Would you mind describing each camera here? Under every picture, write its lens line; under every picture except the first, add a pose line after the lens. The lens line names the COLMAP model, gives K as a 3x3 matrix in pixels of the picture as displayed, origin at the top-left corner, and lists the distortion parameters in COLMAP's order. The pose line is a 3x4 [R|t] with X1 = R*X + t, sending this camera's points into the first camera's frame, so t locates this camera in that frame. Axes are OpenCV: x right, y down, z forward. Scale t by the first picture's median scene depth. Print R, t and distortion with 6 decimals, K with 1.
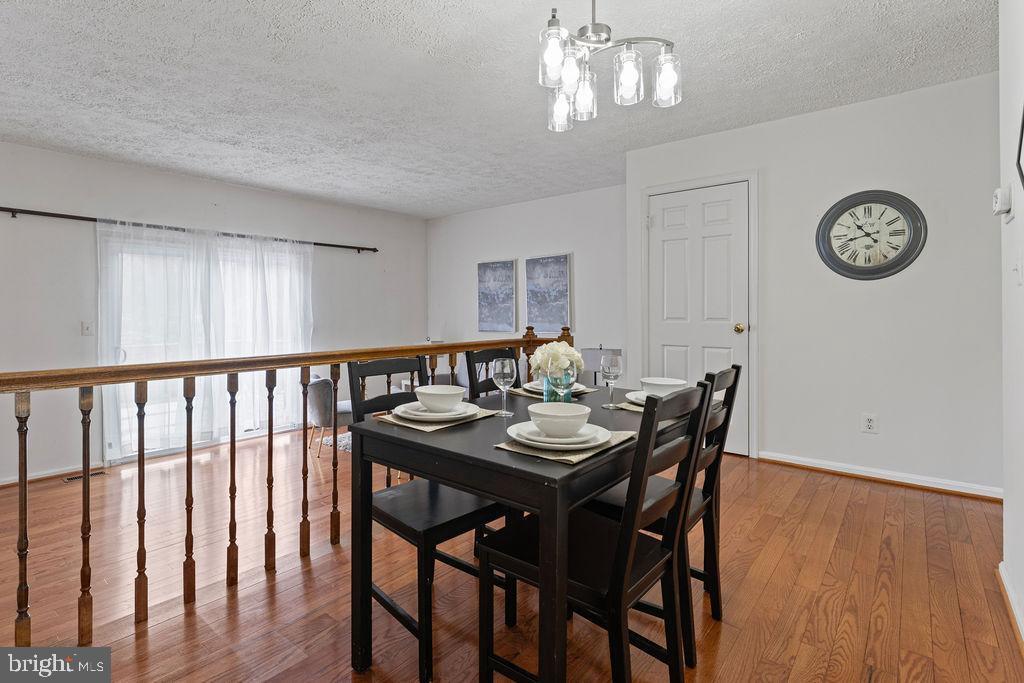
lens RADIAL K [[482.8, 0, 504.6], [0, 482.8, 317.4], [0, 0, 1]] dist [-0.004225, -0.001053]
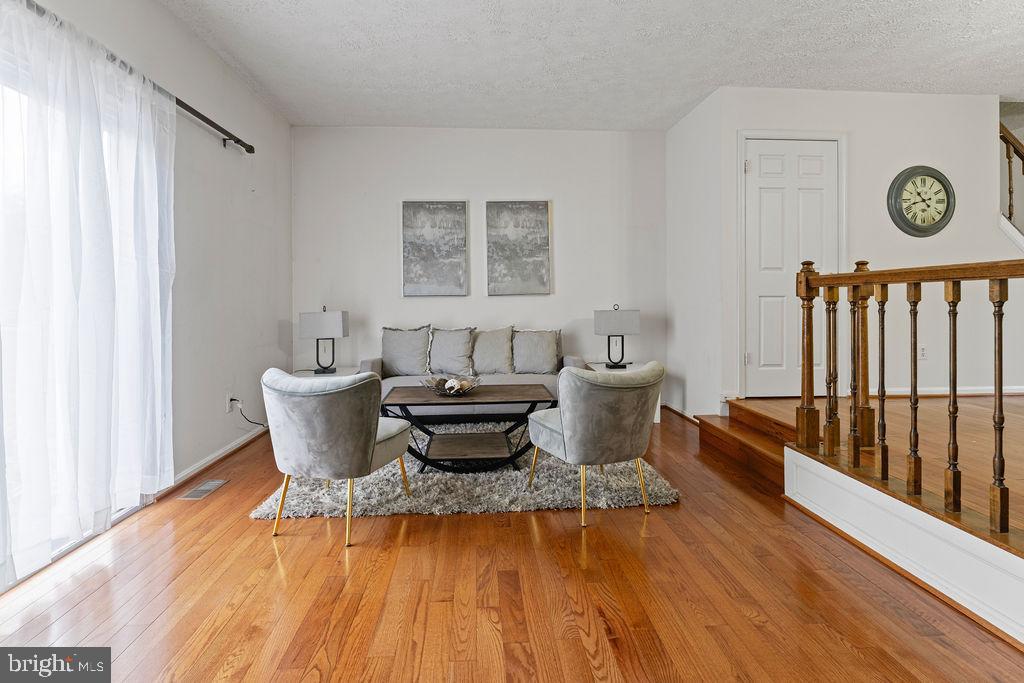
lens RADIAL K [[453.6, 0, 505.4], [0, 453.6, 303.4], [0, 0, 1]] dist [-0.004350, 0.000224]
pose [[0.745558, -0.004024, 0.666429, -0.511224], [0.006426, 0.999979, -0.001151, 0.054698], [-0.666410, 0.005141, 0.745568, 0.519229]]
